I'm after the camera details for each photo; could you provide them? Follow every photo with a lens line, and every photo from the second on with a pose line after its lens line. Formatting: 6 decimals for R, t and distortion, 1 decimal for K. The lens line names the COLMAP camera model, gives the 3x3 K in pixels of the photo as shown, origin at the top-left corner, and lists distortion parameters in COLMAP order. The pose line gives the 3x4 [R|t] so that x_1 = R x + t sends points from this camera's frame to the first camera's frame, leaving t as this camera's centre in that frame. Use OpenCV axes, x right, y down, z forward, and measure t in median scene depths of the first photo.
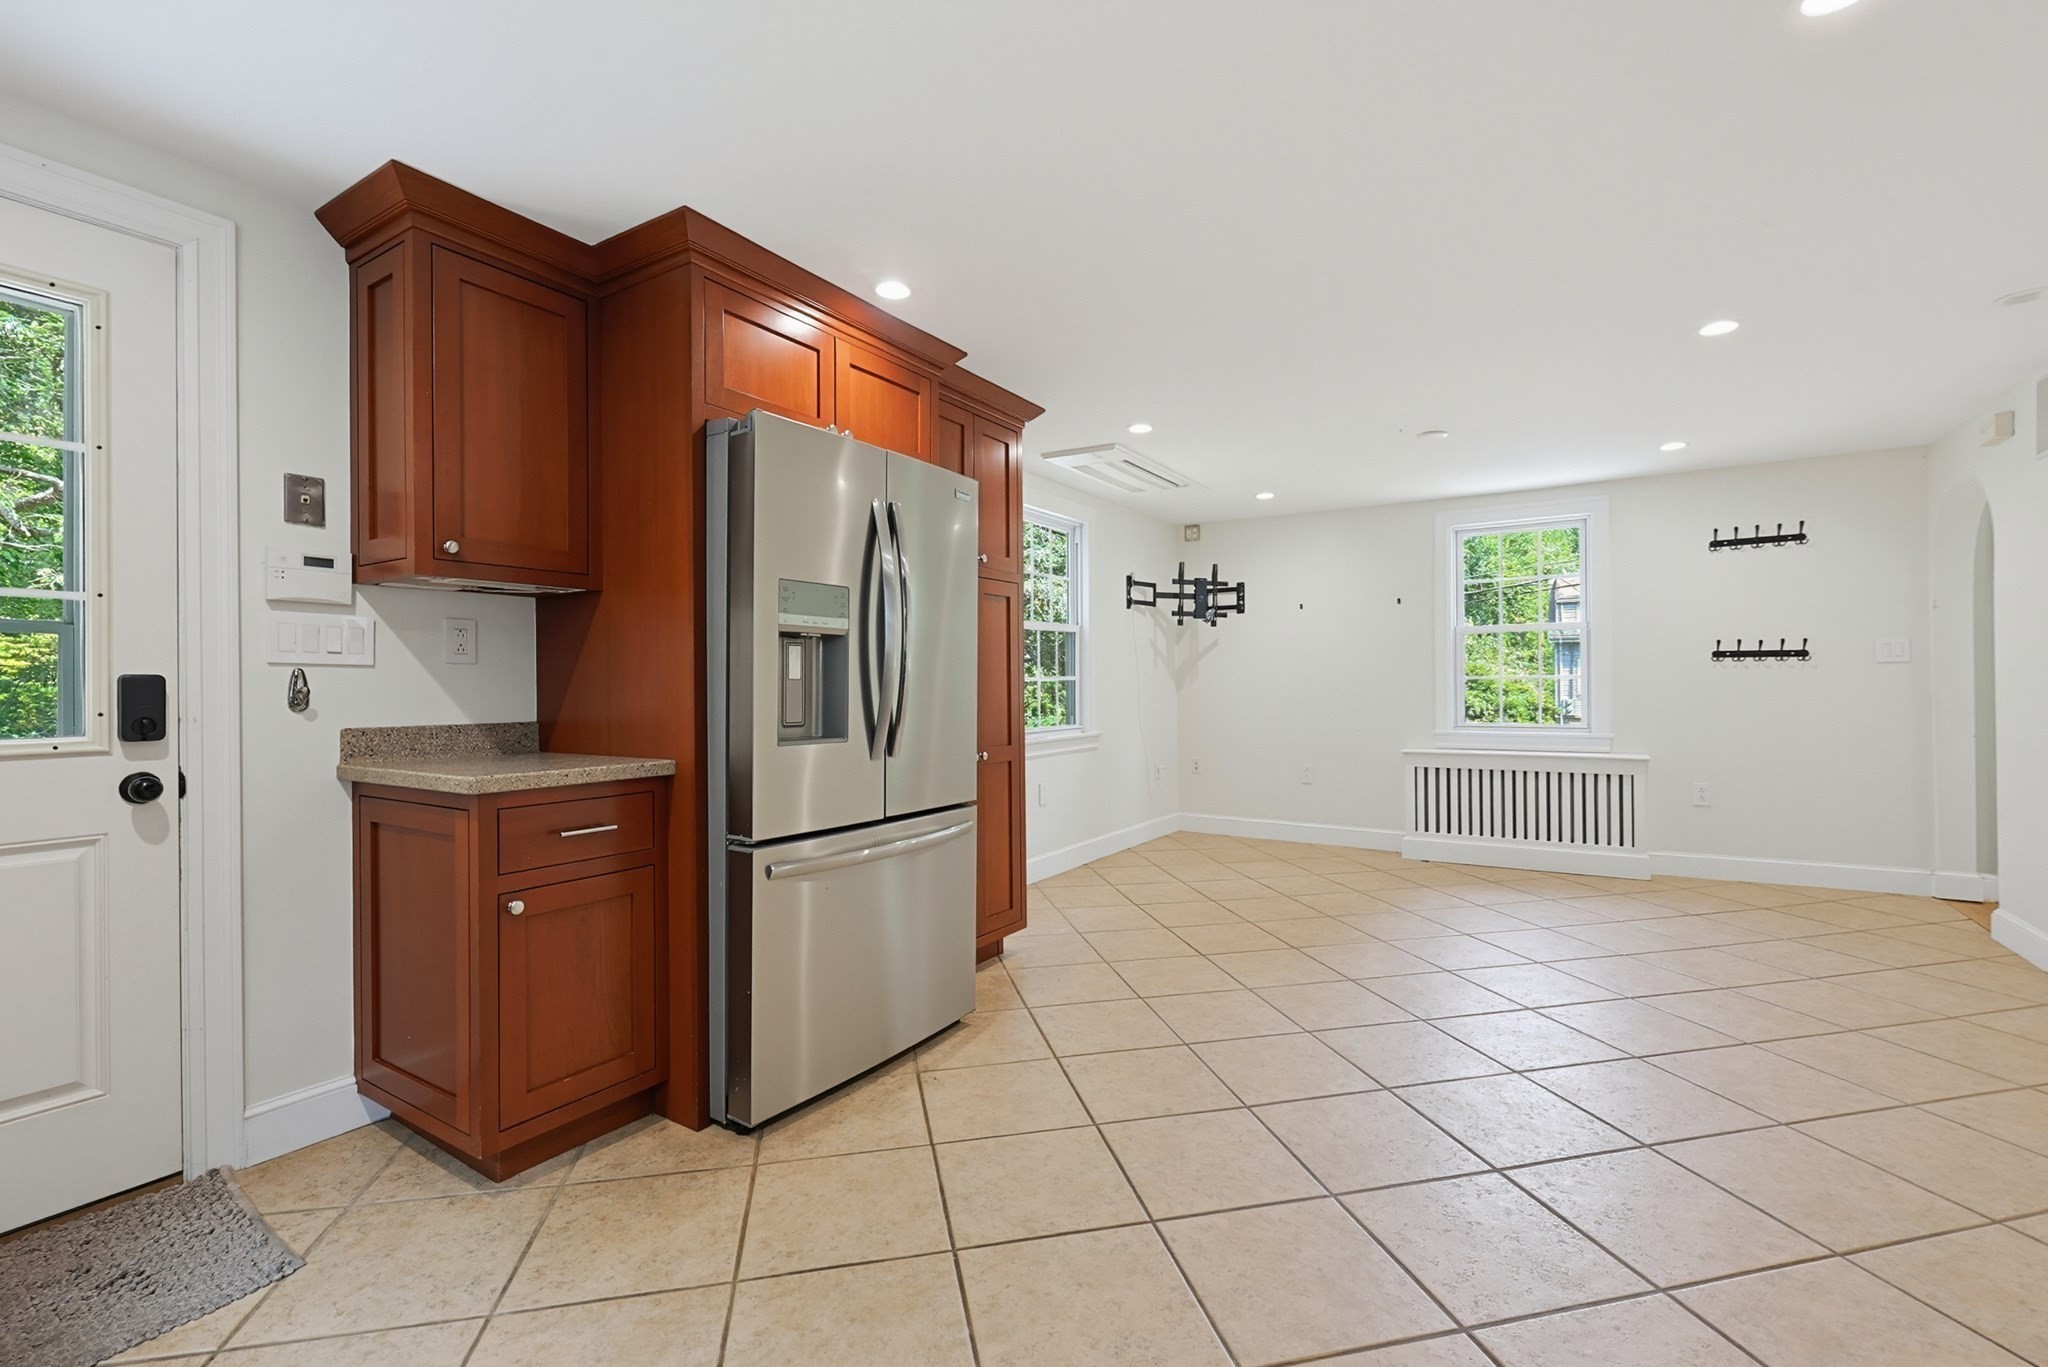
lens RADIAL K [[898.4, 0, 1033.3], [0, 898.4, 683.2], [0, 0, 1]] dist [0.003205, -0.000150]
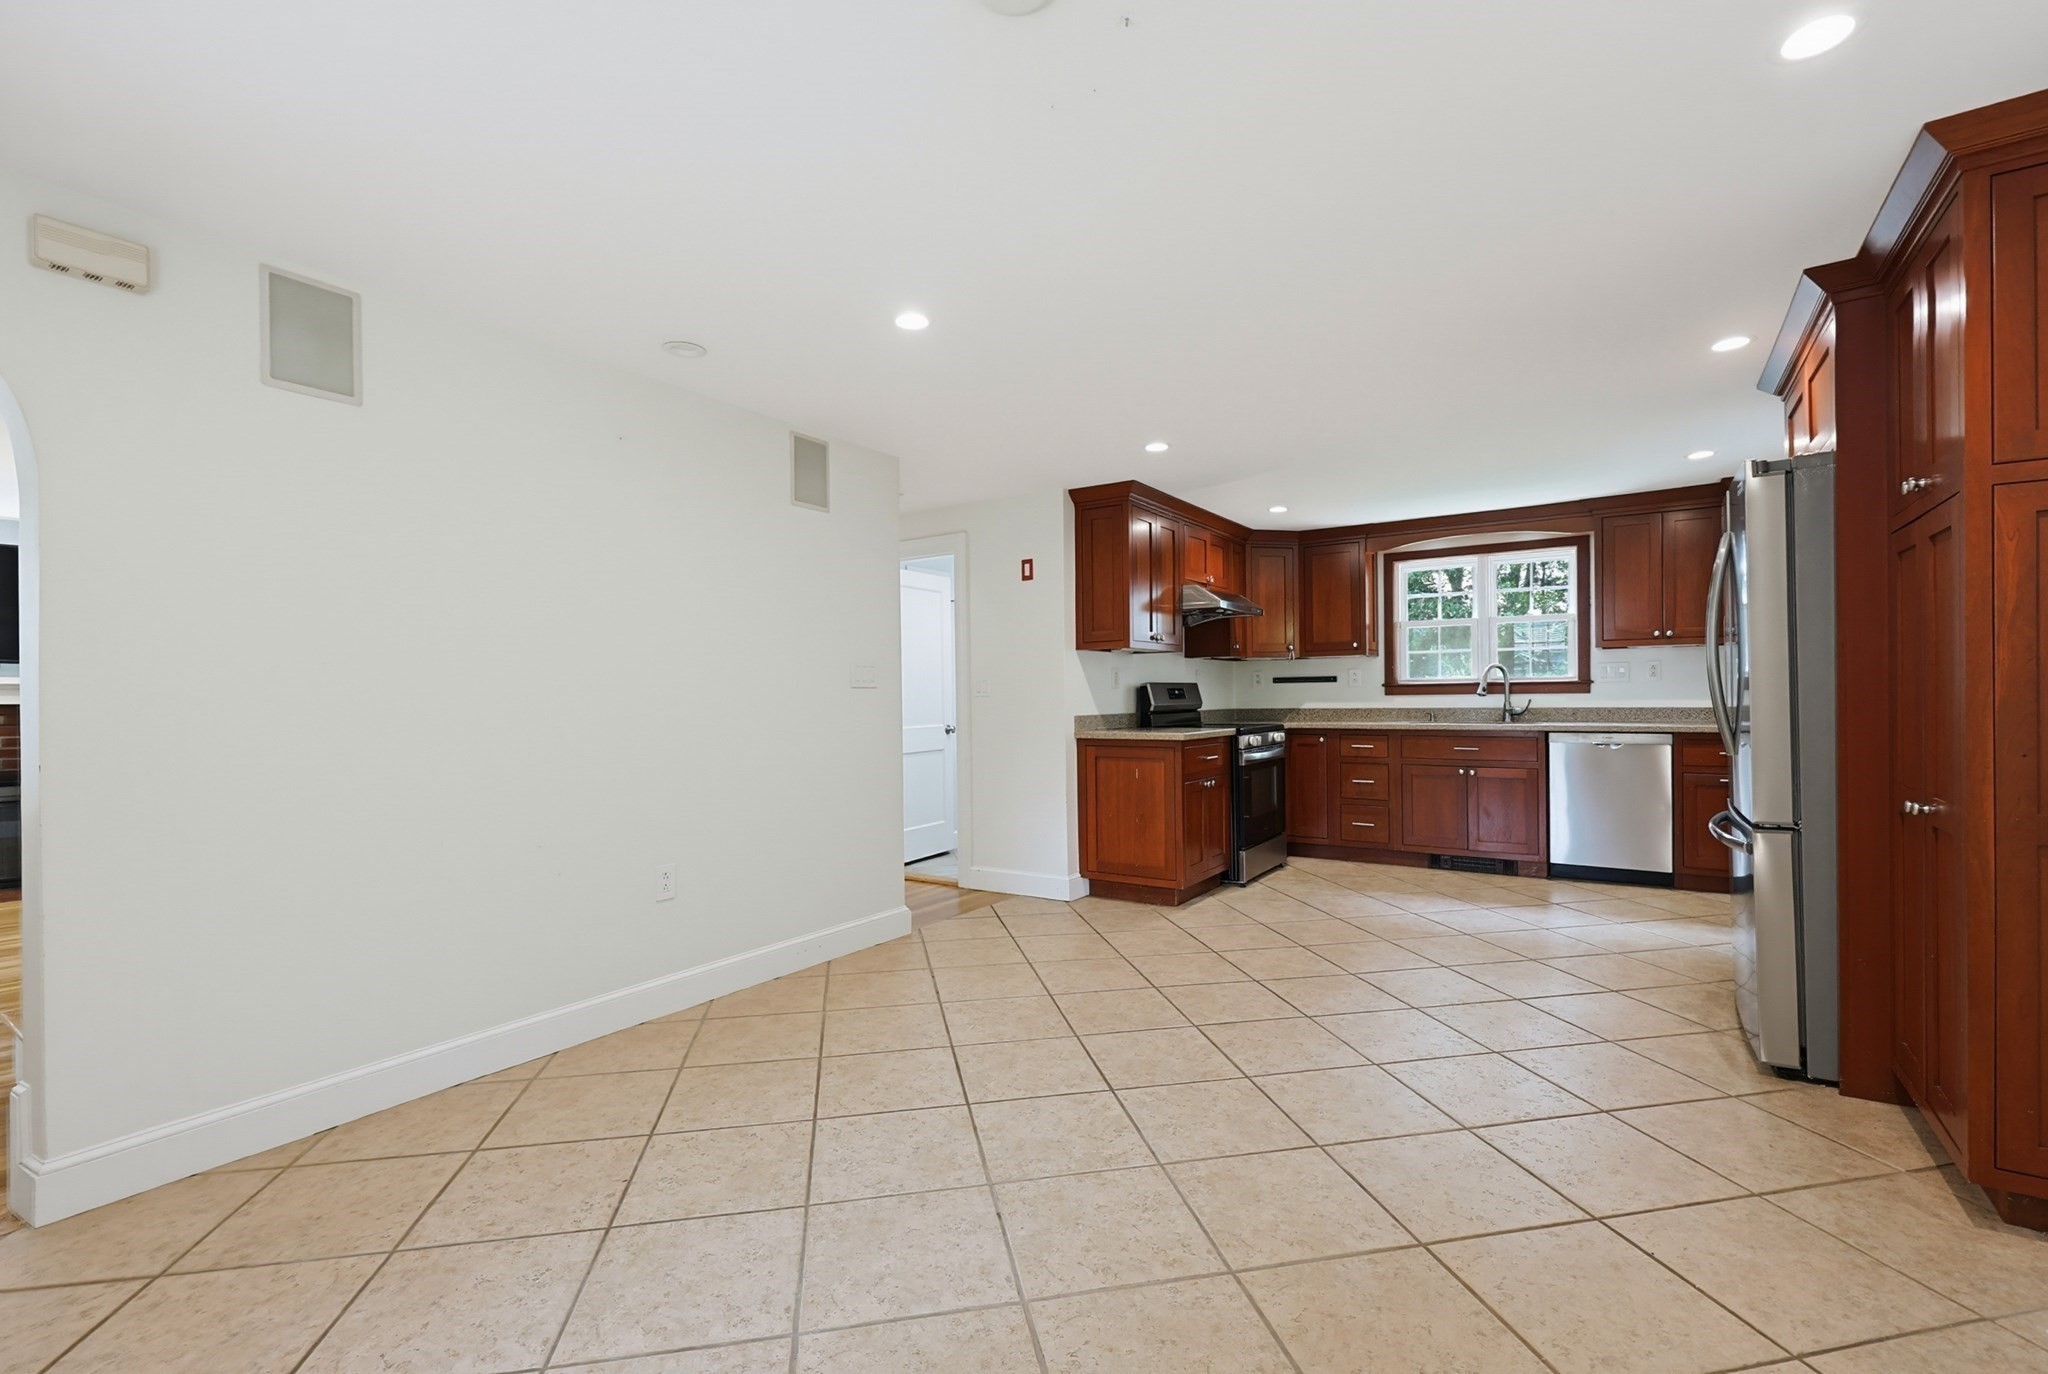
lens RADIAL K [[891.4, 0, 1033.9], [0, 891.4, 696.0], [0, 0, 1]] dist [-0.001375, -0.000036]
pose [[-0.999413, 0.018439, 0.028865, 0.332513], [0.018425, 0.999830, -0.000729, -0.004196], [-0.028874, -0.000197, -0.999583, 1.024003]]
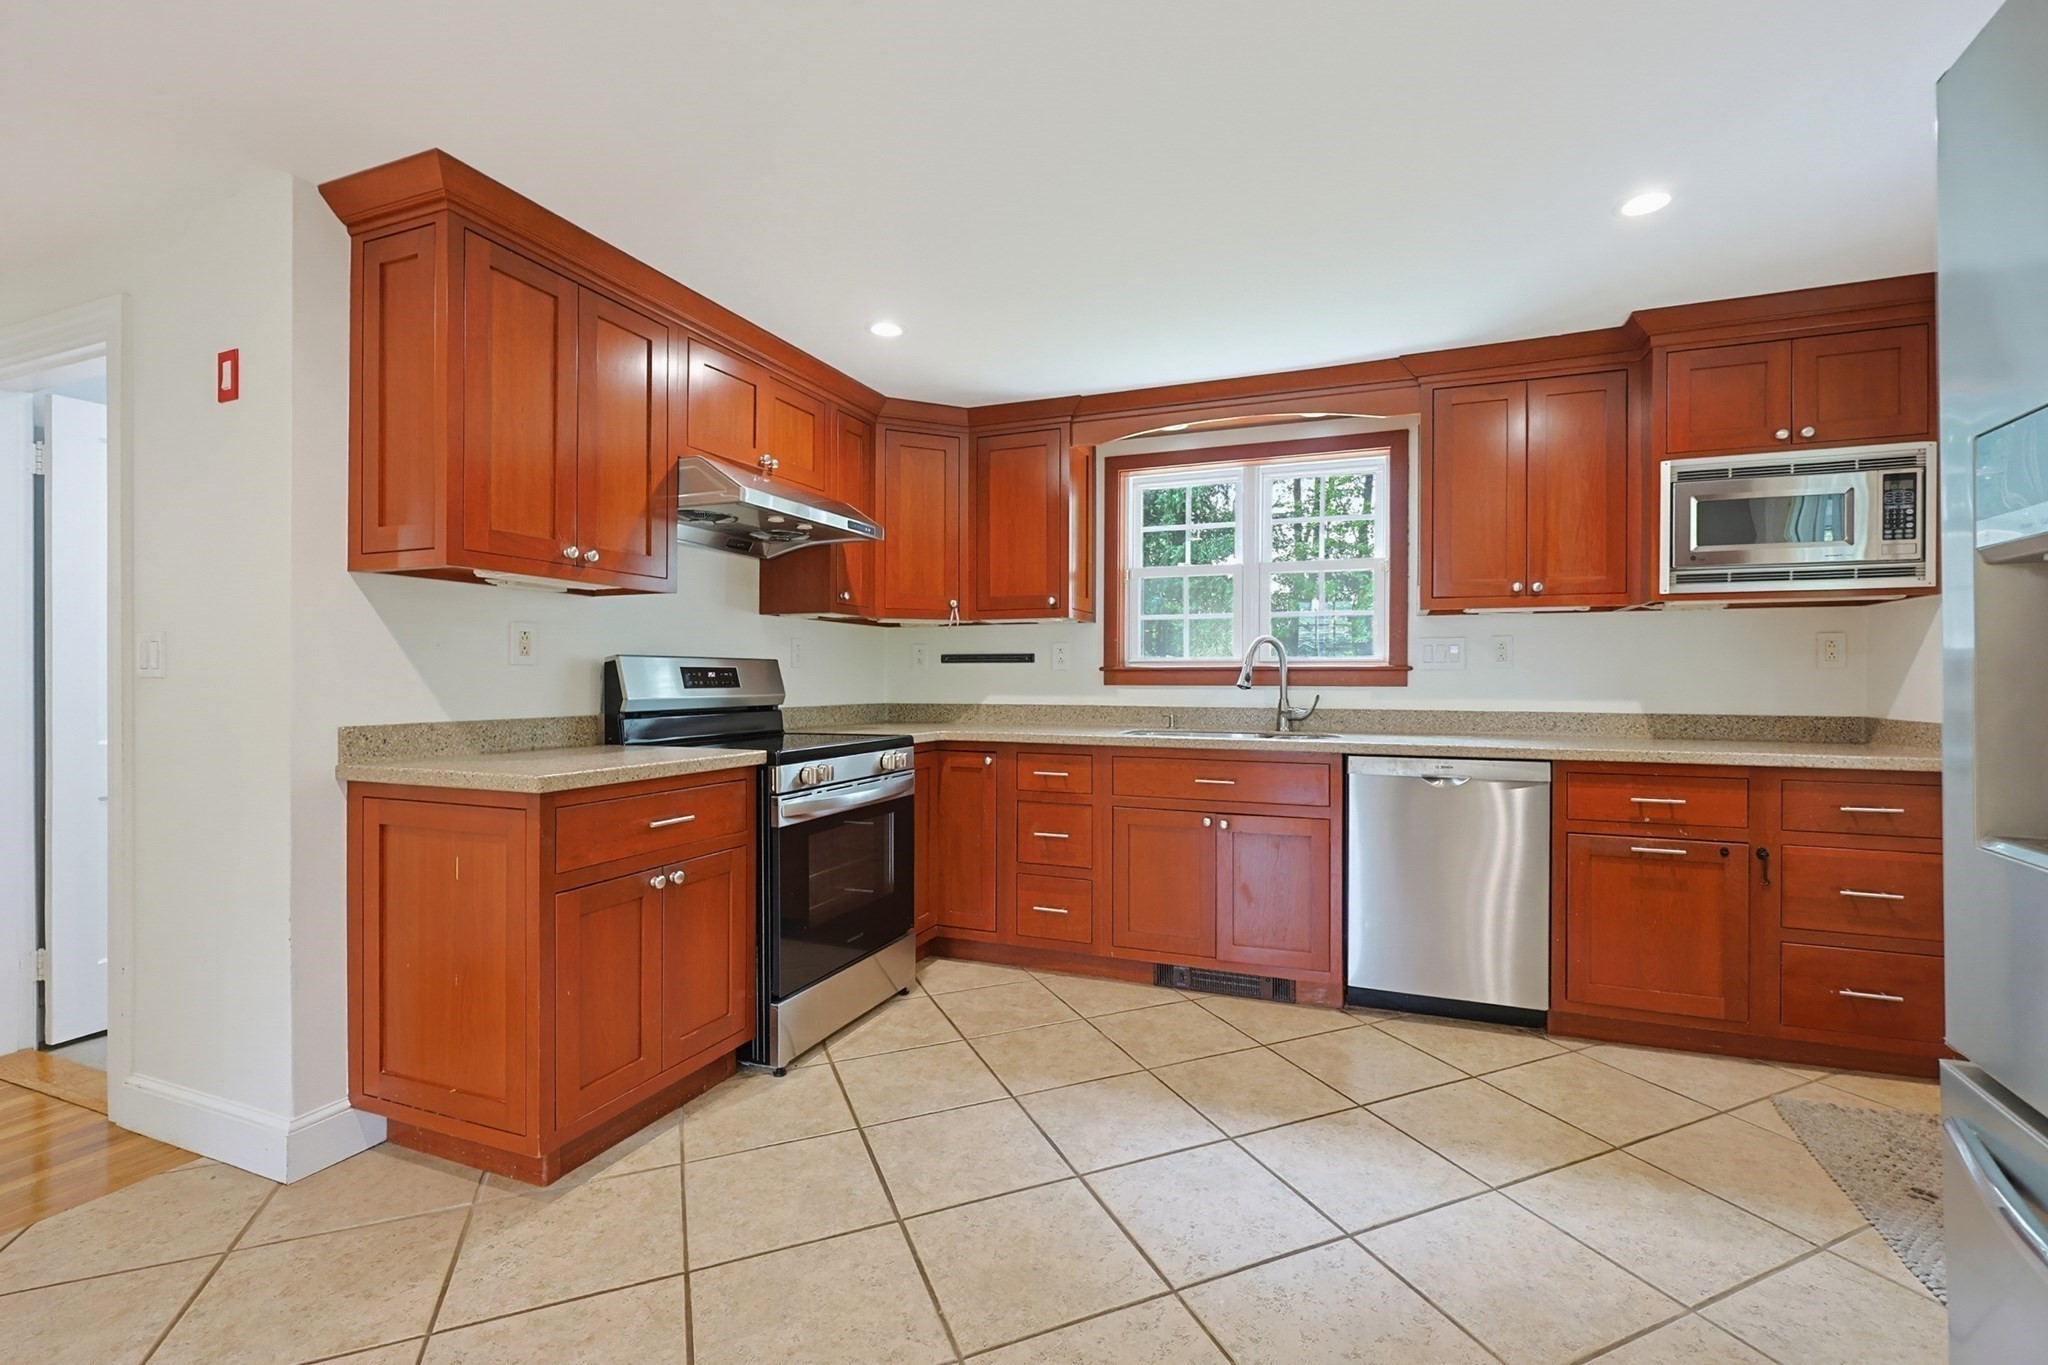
lens RADIAL K [[881.8, 0, 1046.6], [0, 881.8, 677.0], [0, 0, 1]] dist [-0.002442, -0.000378]
pose [[-0.982361, 0.003782, -0.186957, 0.086195], [0.004133, 0.999990, -0.001486, -0.003264], [0.186950, -0.002233, -0.982367, 0.539244]]
